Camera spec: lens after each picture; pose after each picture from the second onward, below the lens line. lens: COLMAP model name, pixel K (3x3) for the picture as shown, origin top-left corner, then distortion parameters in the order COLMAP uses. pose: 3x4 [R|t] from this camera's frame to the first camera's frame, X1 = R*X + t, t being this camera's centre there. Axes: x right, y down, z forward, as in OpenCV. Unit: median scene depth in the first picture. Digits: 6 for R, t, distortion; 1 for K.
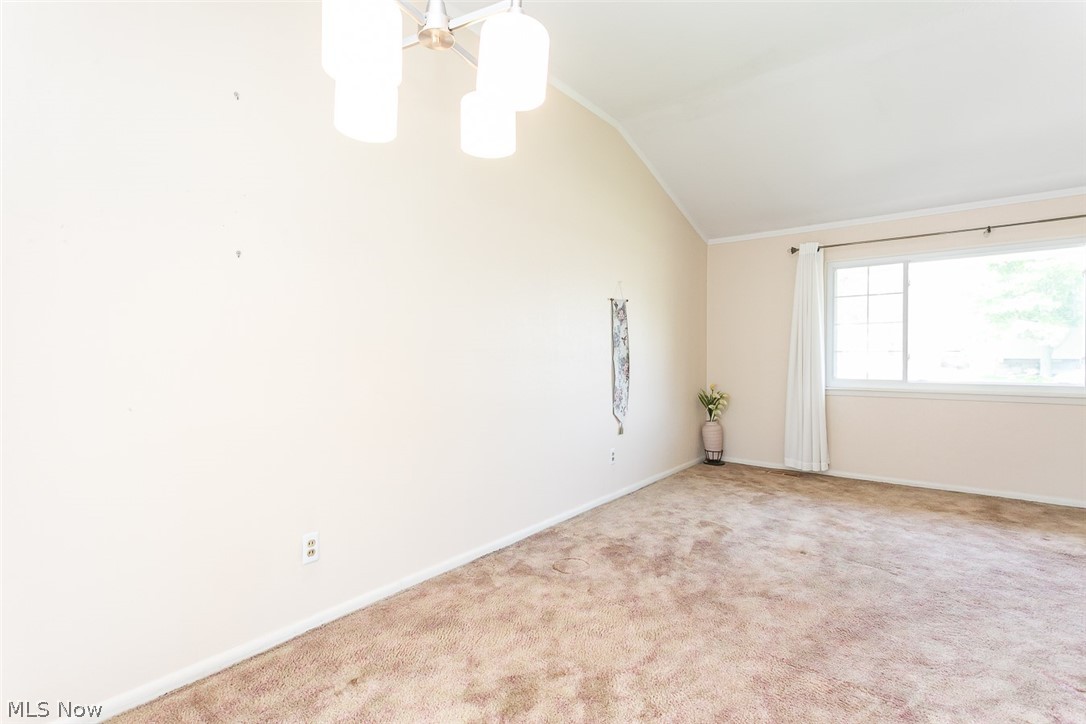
lens RADIAL K [[515.4, 0, 554.3], [0, 515.4, 358.0], [0, 0, 1]] dist [0.003916, -0.001397]
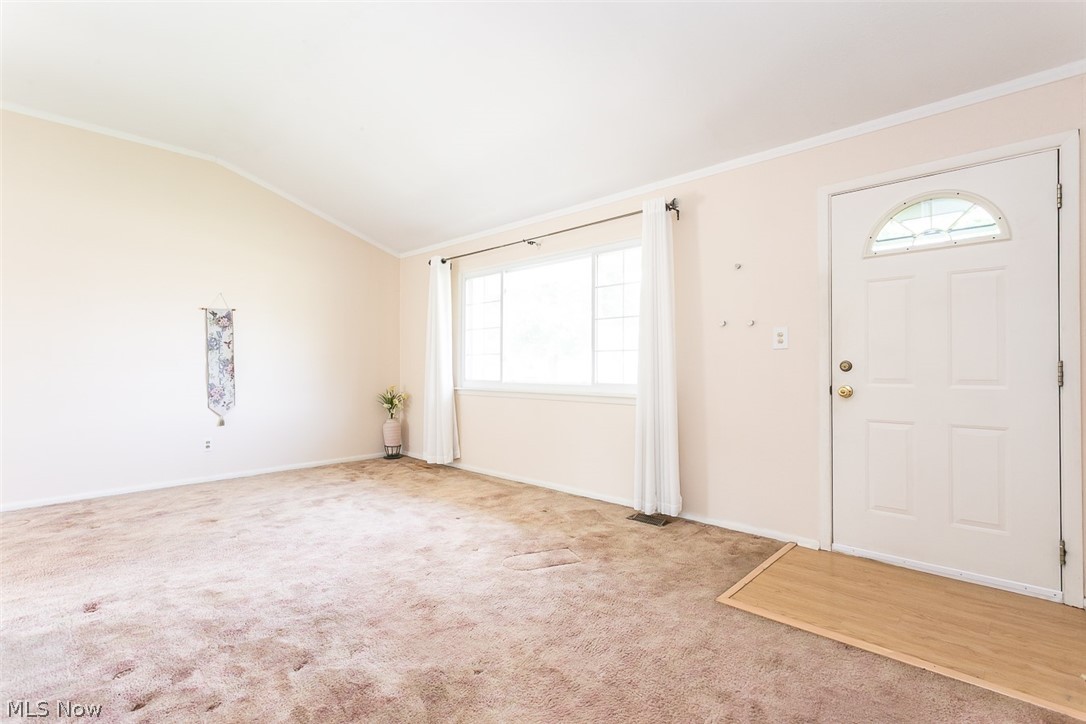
lens RADIAL K [[515.4, 0, 578.8], [0, 515.4, 368.7], [0, 0, 1]] dist [0.003916, -0.001397]
pose [[0.996285, 0.001121, -0.086107, 1.024707], [-0.001033, 0.999999, 0.001065, 0.018219], [0.086108, -0.000972, 0.996285, -0.080163]]
